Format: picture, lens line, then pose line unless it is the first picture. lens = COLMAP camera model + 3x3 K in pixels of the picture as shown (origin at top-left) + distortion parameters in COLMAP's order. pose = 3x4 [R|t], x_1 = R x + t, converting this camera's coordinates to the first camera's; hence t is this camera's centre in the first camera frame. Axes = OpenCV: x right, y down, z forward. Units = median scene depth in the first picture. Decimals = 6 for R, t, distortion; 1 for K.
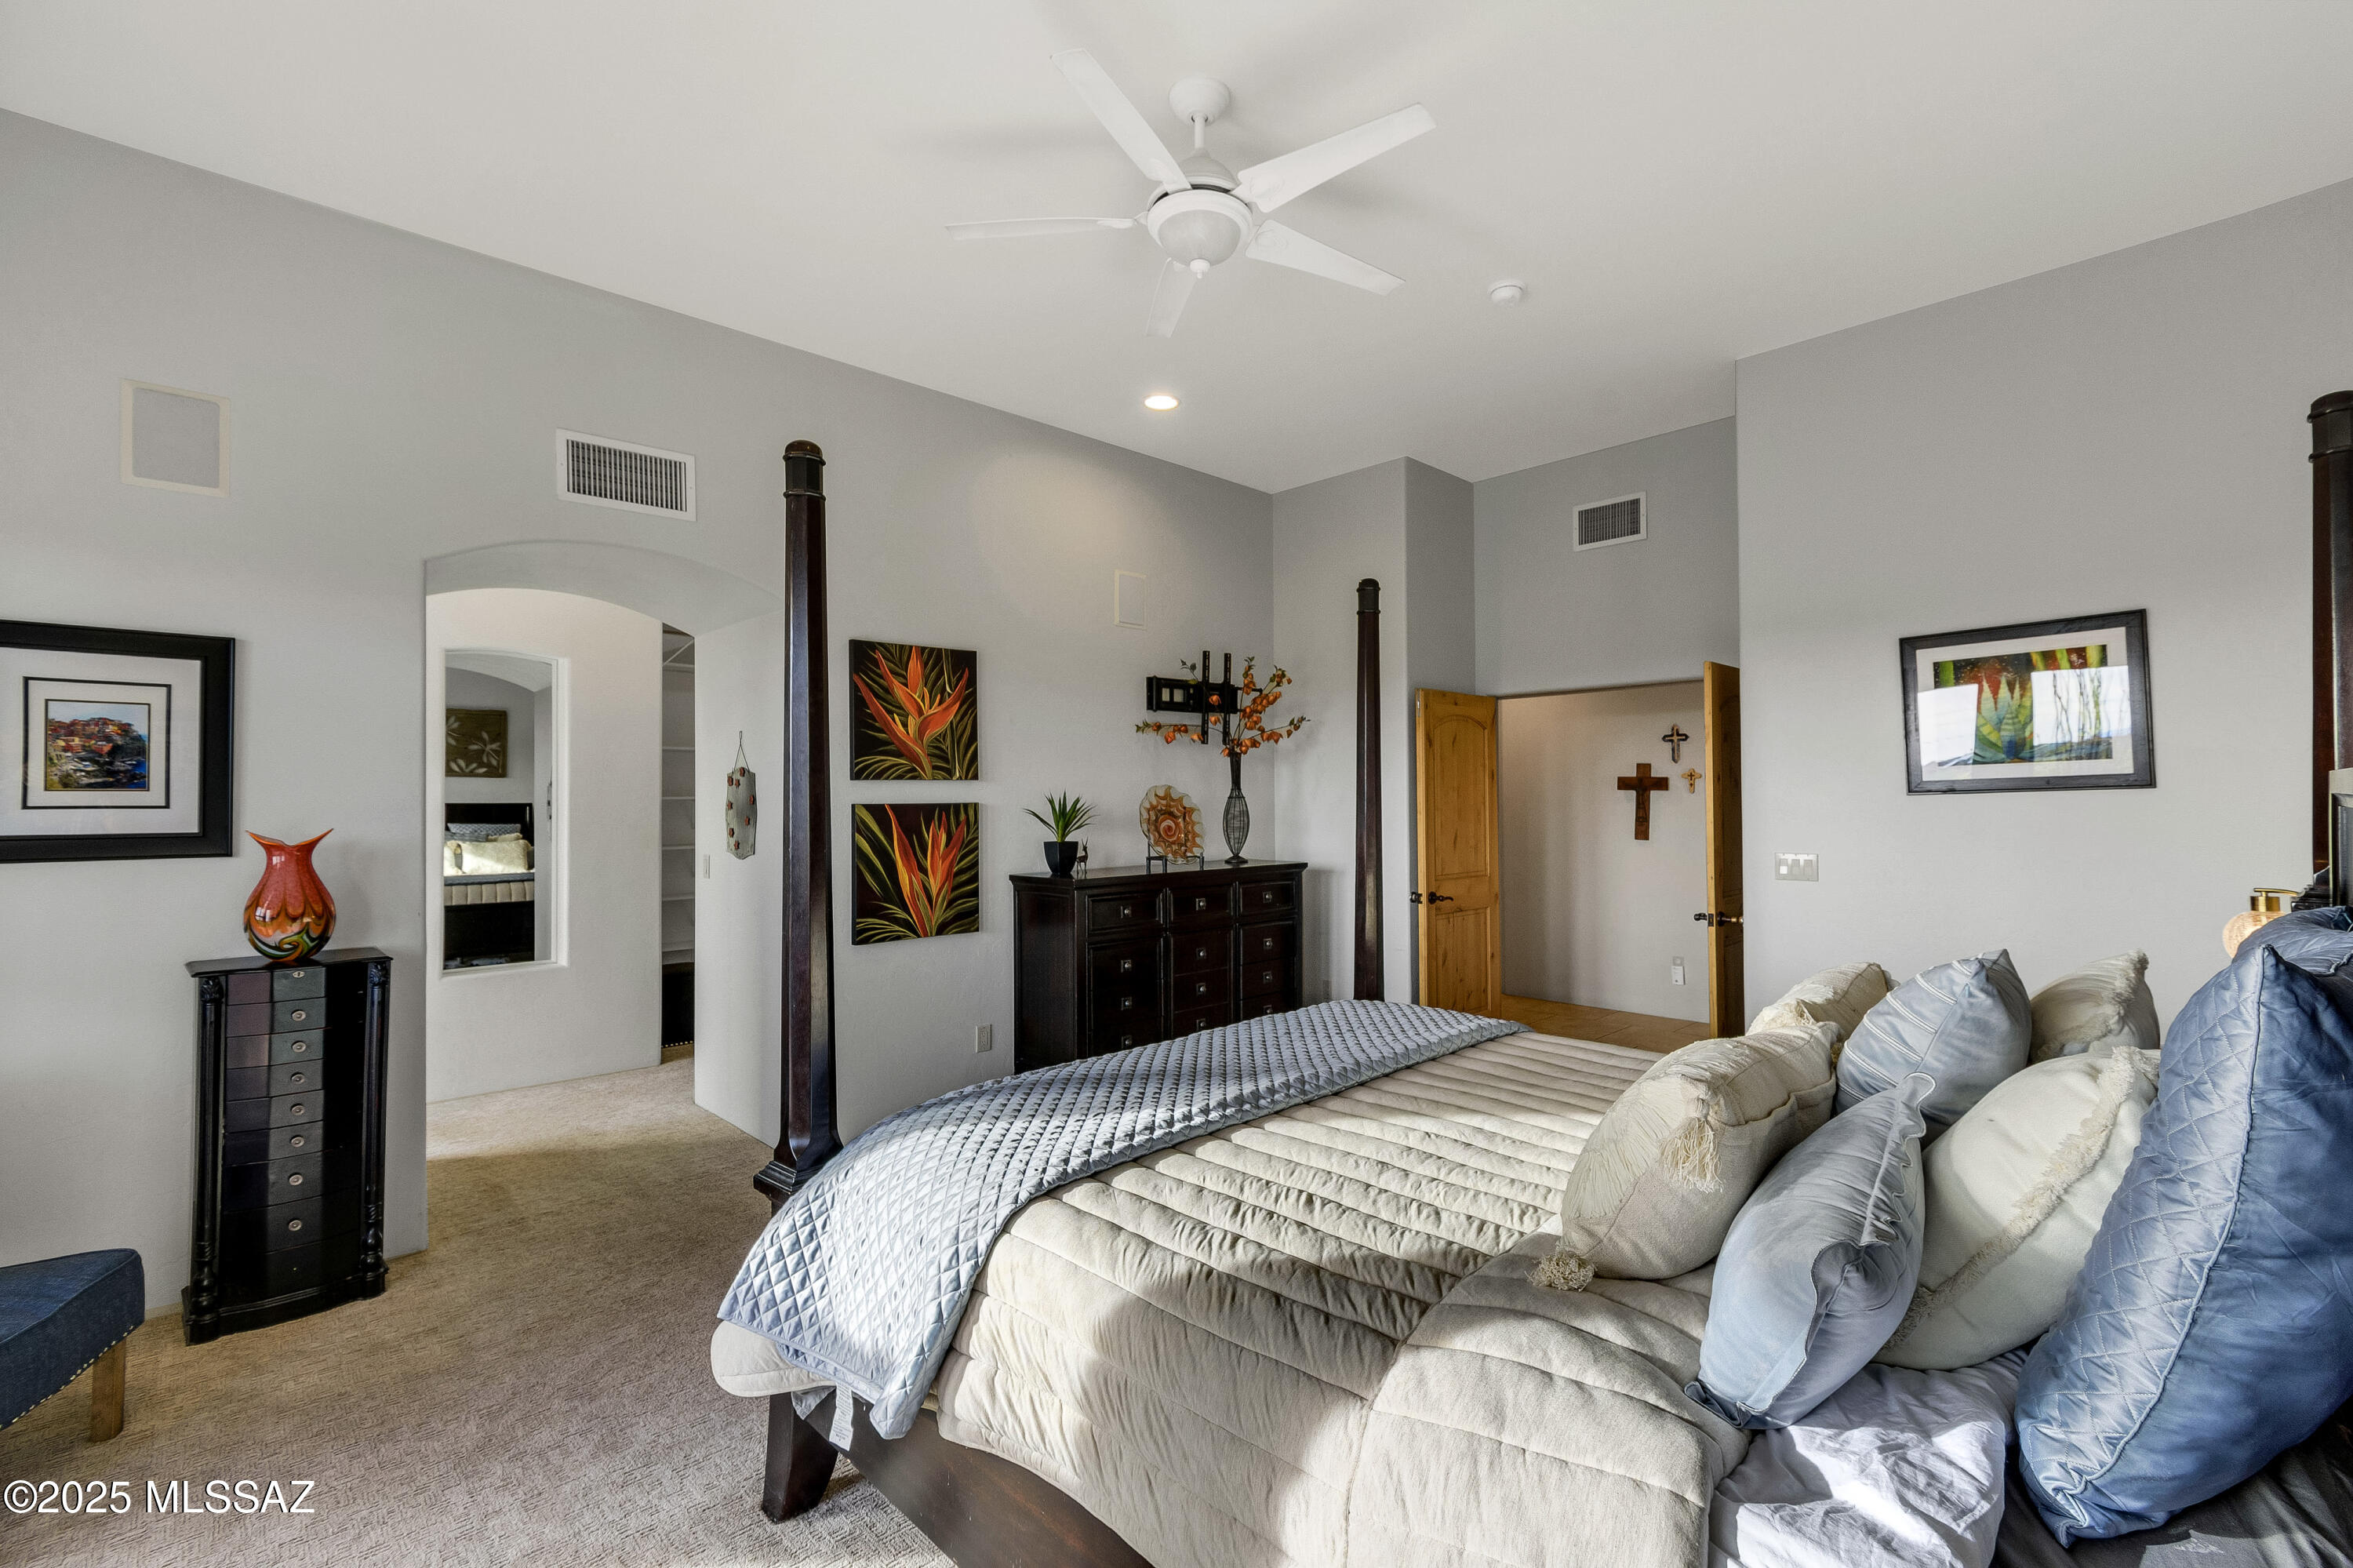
lens RADIAL K [[1046.9, 0, 1191.5], [0, 1046.9, 782.7], [0, 0, 1]] dist [0.005430, 0.000206]
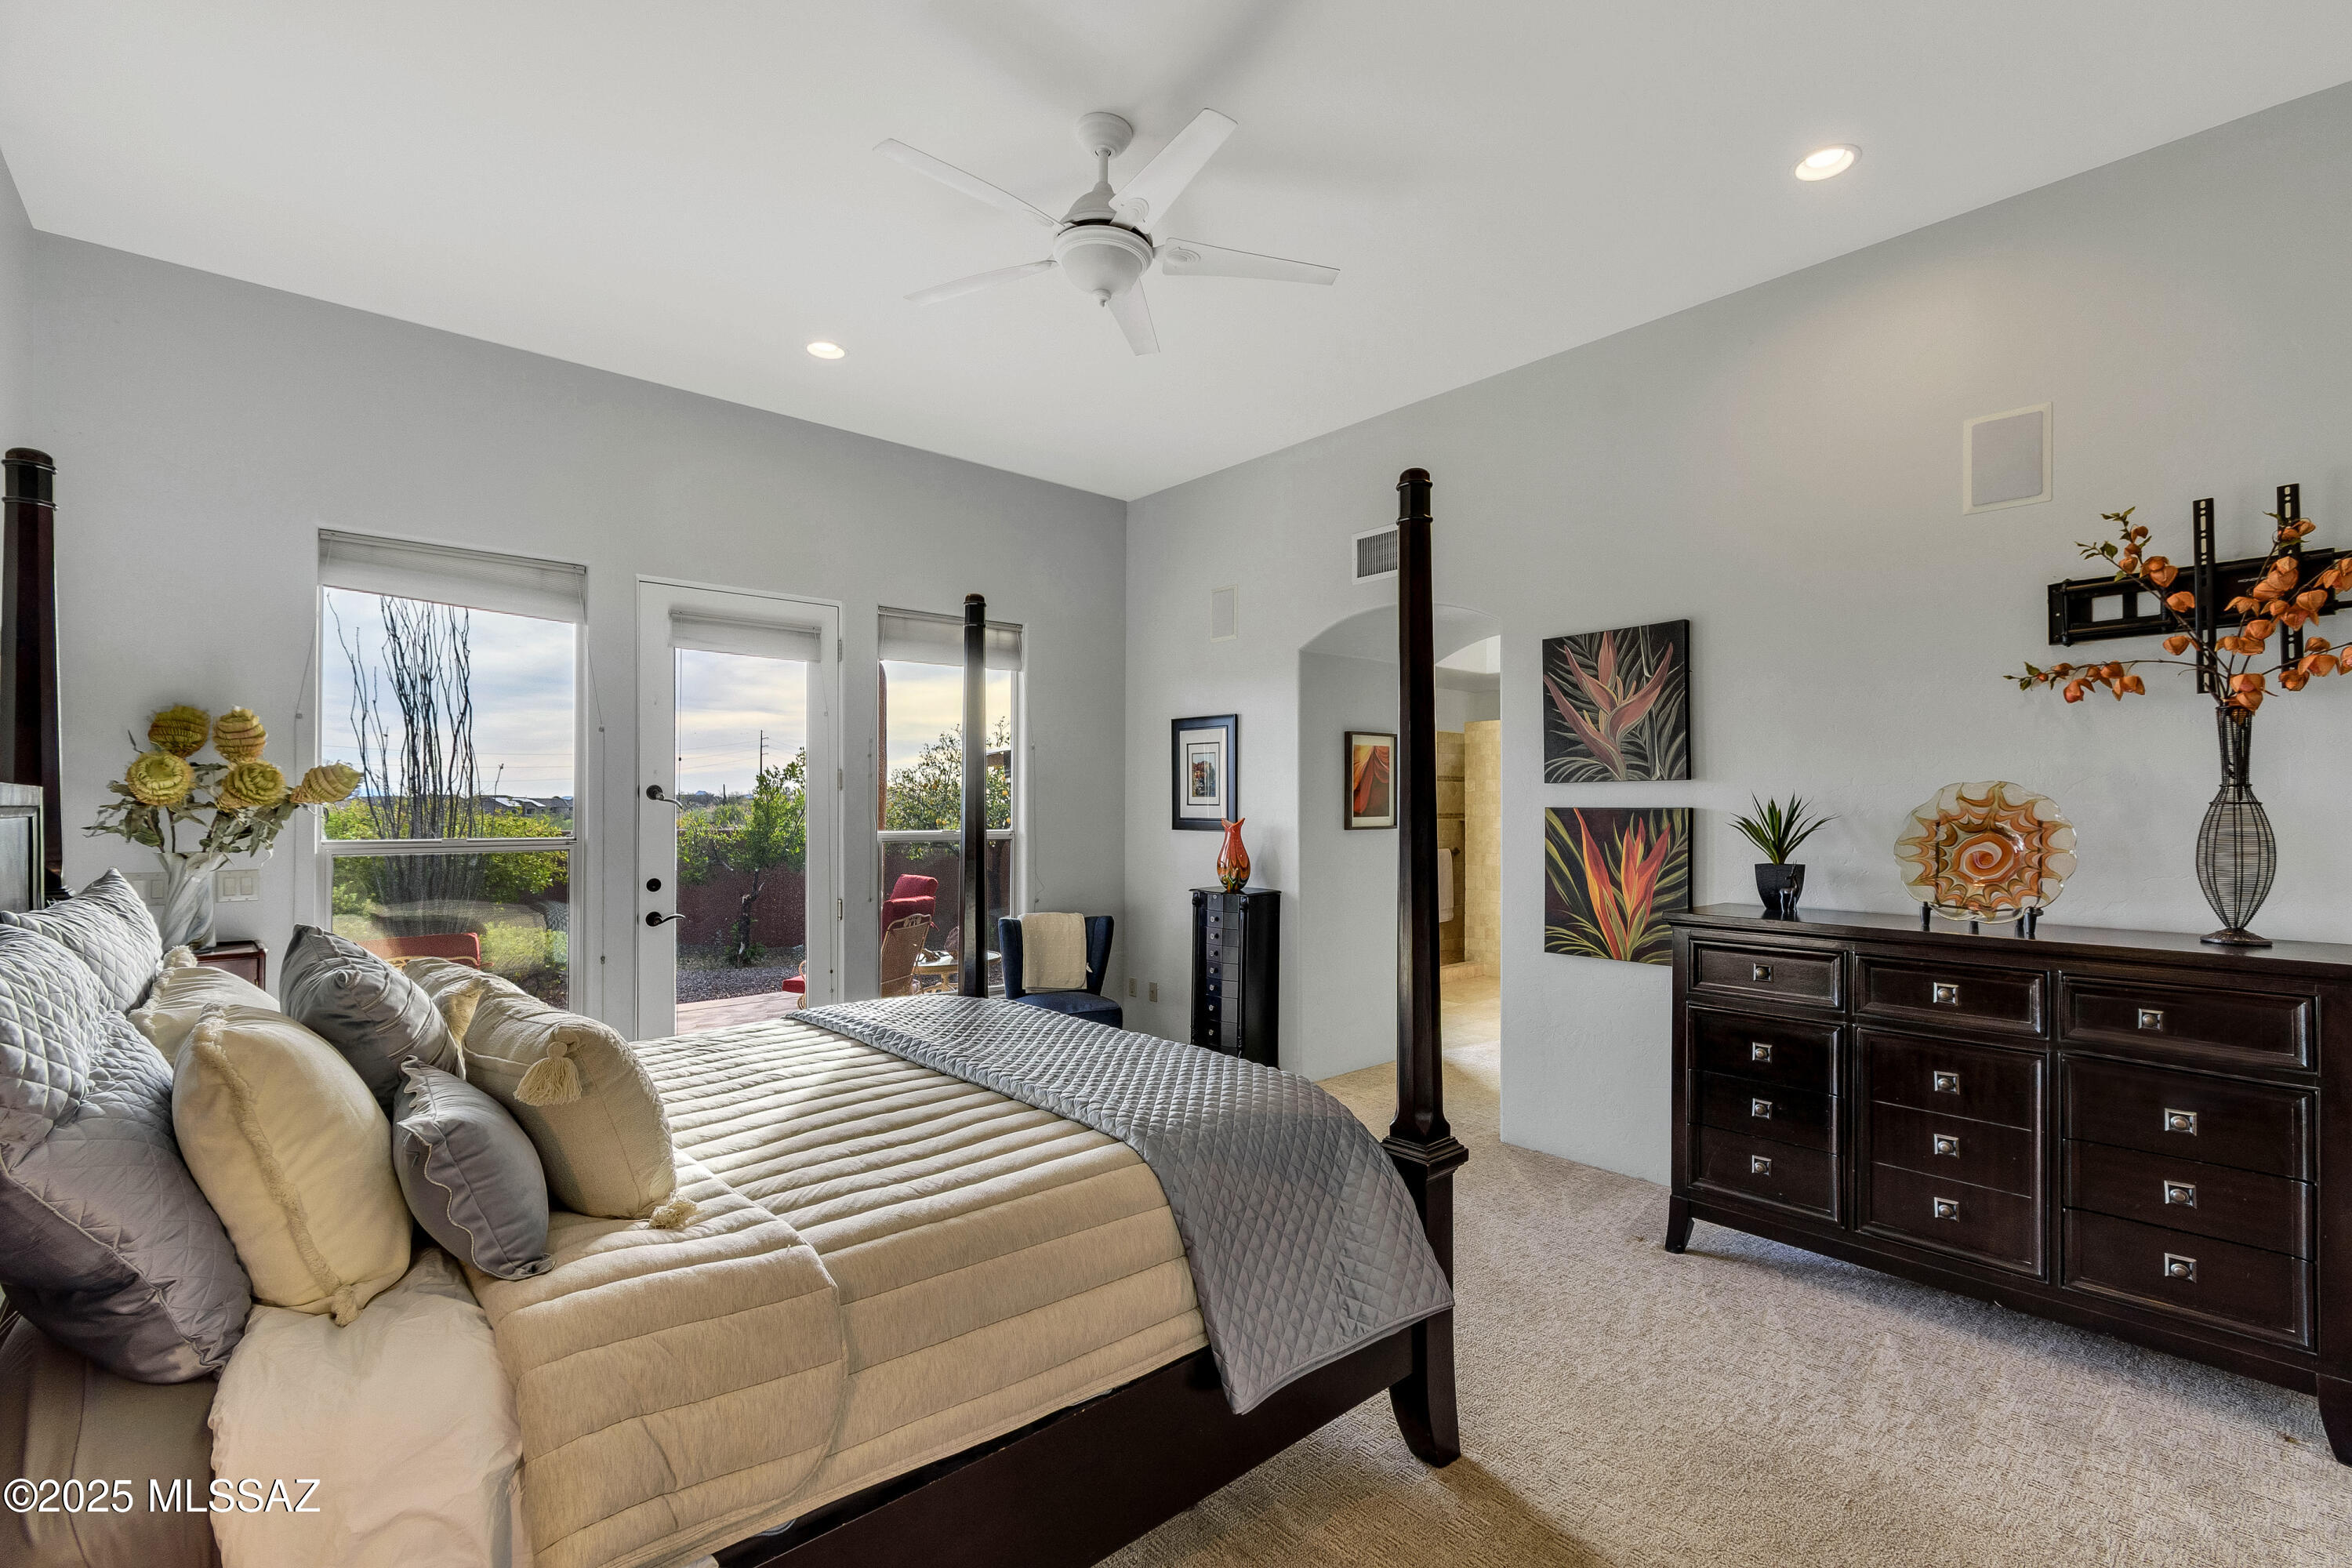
lens RADIAL K [[1046.5, 0, 1187.6], [0, 1046.5, 785.9], [0, 0, 1]] dist [0.005430, 0.000206]
pose [[-0.028460, -0.012136, -0.999521, 0.629234], [0.014513, 0.999816, -0.012552, 0.006967], [0.999490, -0.014863, -0.028278, 0.660781]]
